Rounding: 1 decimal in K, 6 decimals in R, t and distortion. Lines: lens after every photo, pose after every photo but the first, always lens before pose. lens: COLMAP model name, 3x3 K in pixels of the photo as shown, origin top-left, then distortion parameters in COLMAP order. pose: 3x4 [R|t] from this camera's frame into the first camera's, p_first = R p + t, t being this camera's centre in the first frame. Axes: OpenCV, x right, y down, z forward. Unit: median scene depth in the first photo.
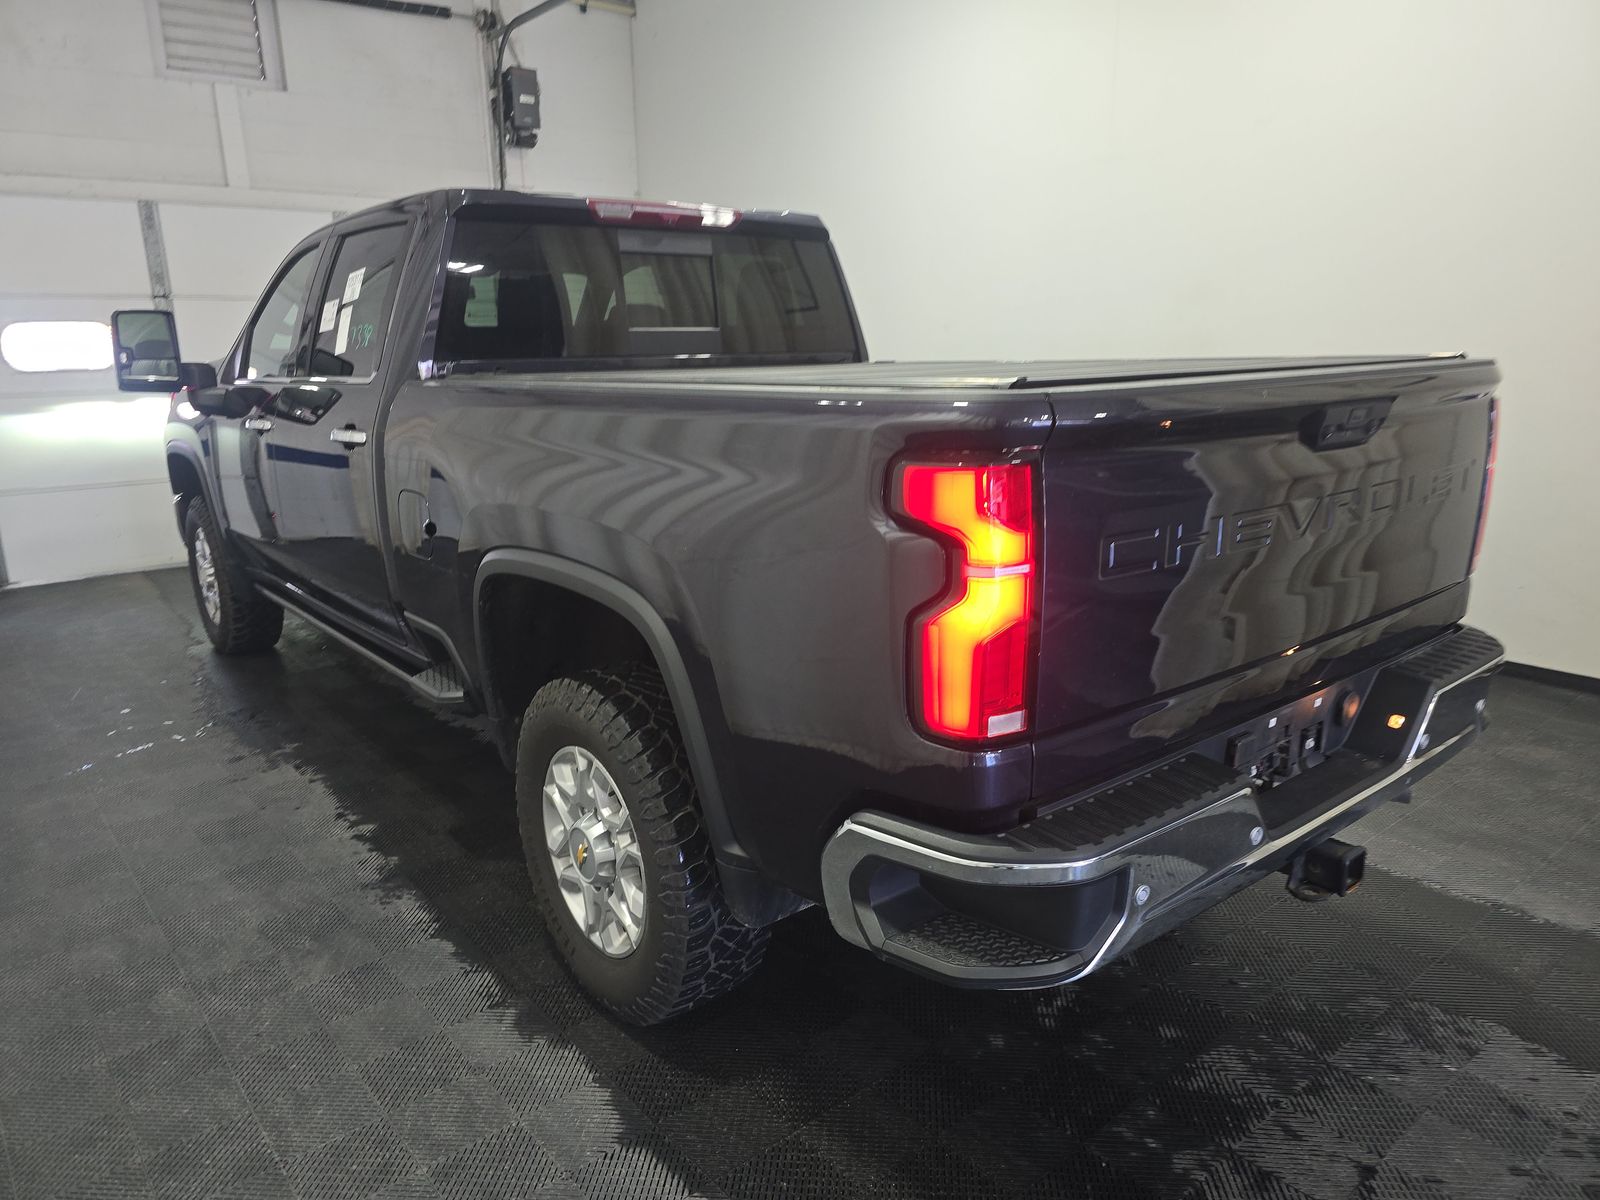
lens RADIAL K [[1048.4, 0, 820.8], [0, 1048.4, 598.6], [0, 0, 1]] dist [0.049393, -0.048989]
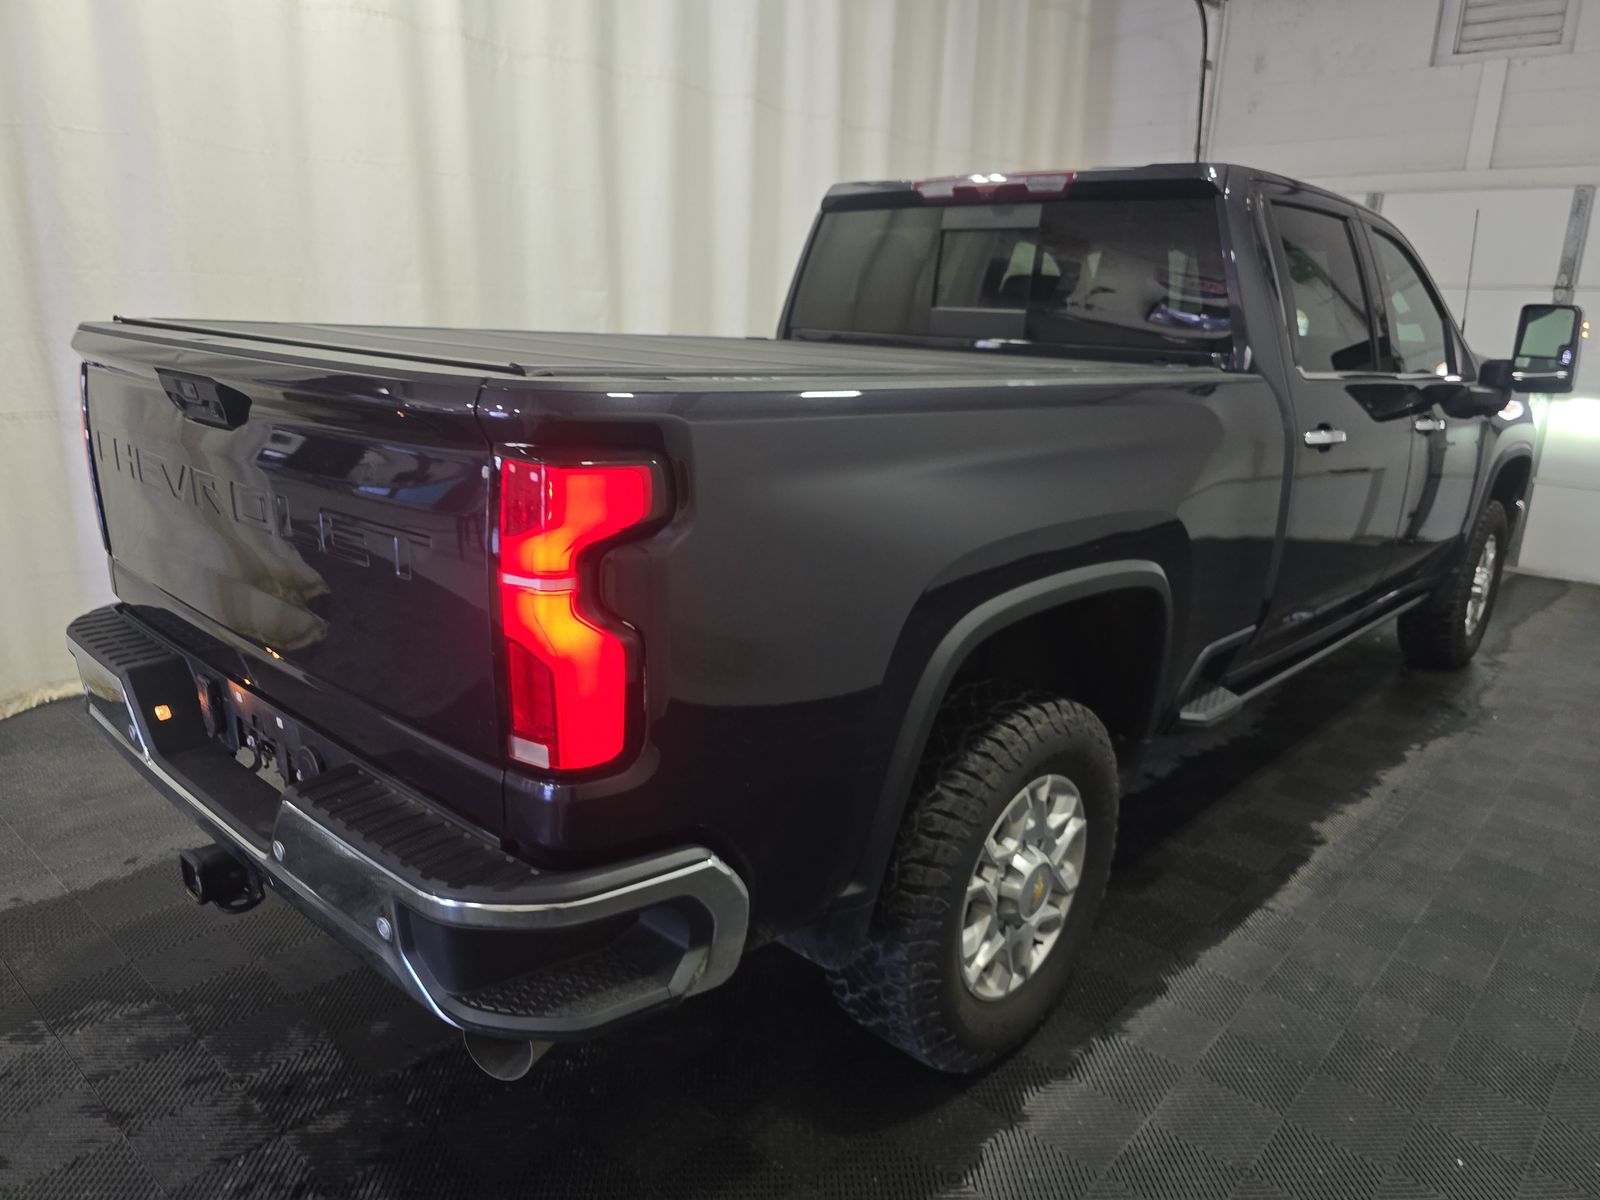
lens RADIAL K [[1048.4, 0, 820.8], [0, 1048.4, 598.6], [0, 0, 1]] dist [0.049393, -0.048989]
pose [[0.170856, 0.279268, -0.944890, 0.359835], [-0.275784, 0.934214, 0.226245, -0.085291], [0.945913, 0.221930, 0.236634, 0.316663]]
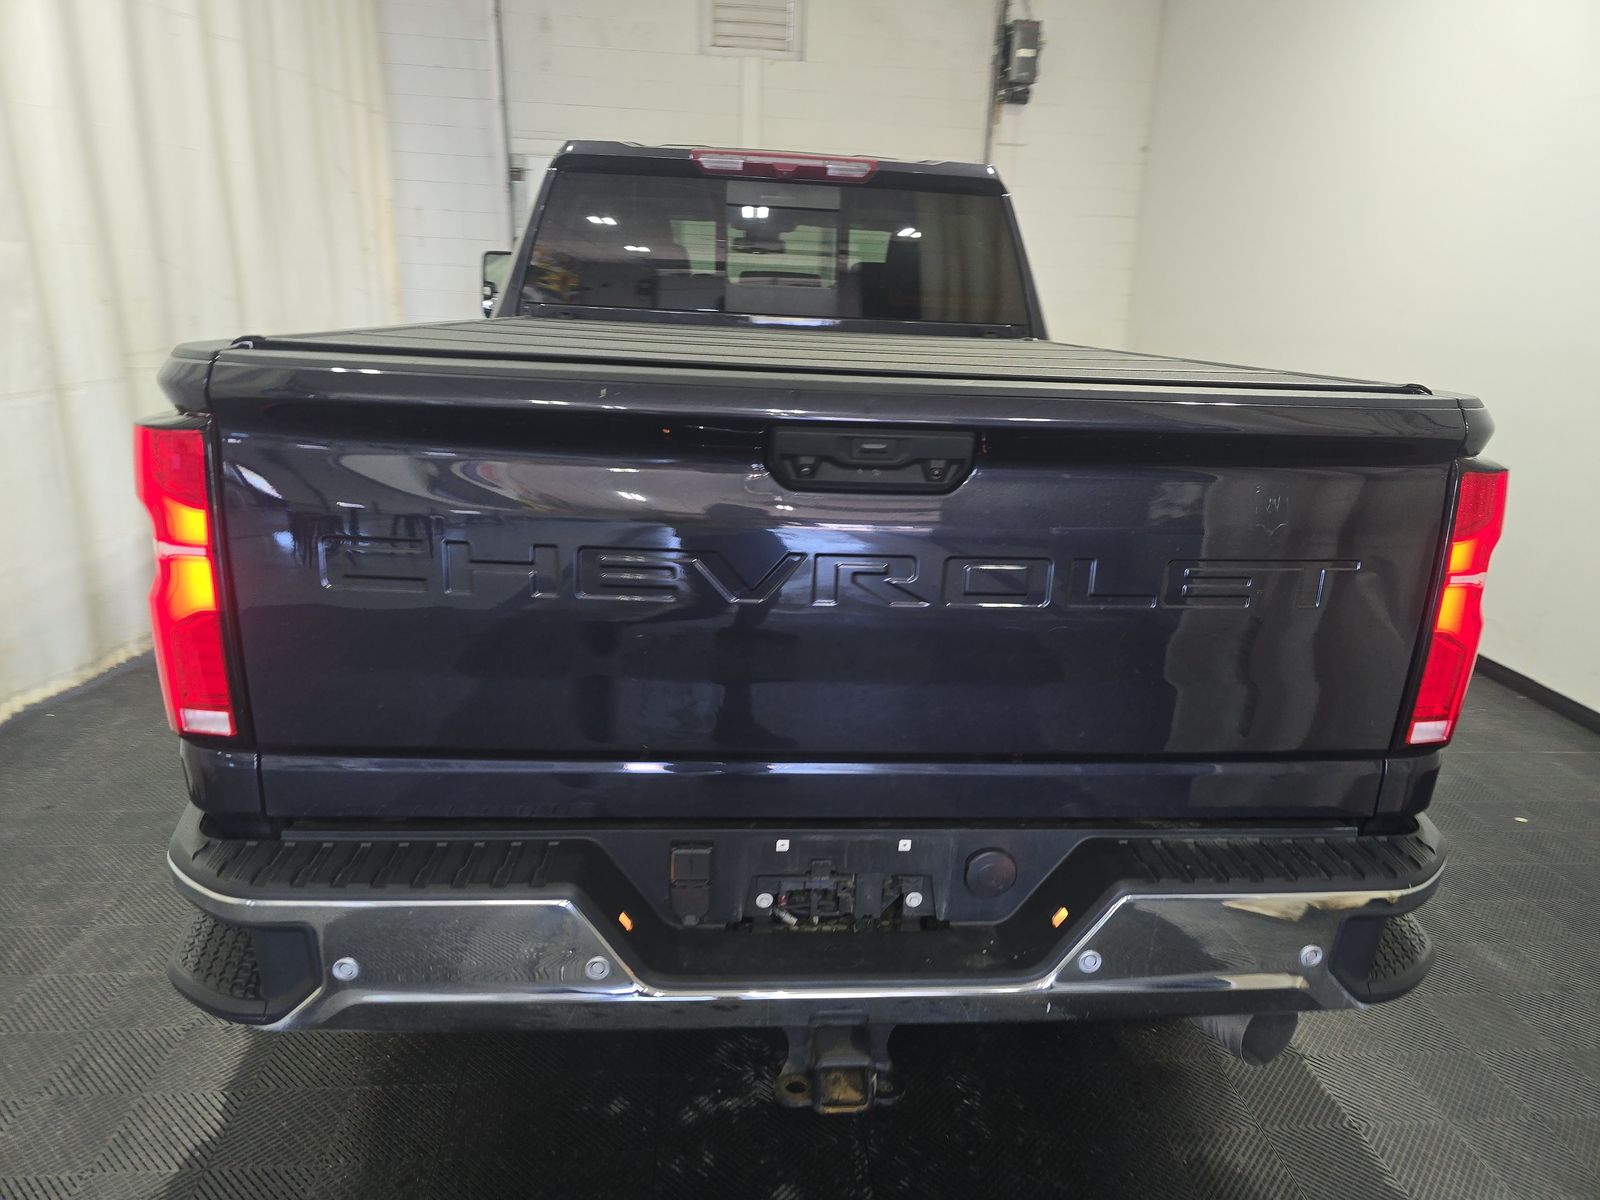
lens RADIAL K [[1048.4, 0, 820.8], [0, 1048.4, 598.6], [0, 0, 1]] dist [0.049393, -0.048989]
pose [[0.830669, 0.202601, -0.518596, 0.200755], [-0.186372, 0.978890, 0.083900, -0.029685], [0.524647, 0.026958, 0.850893, 0.095983]]
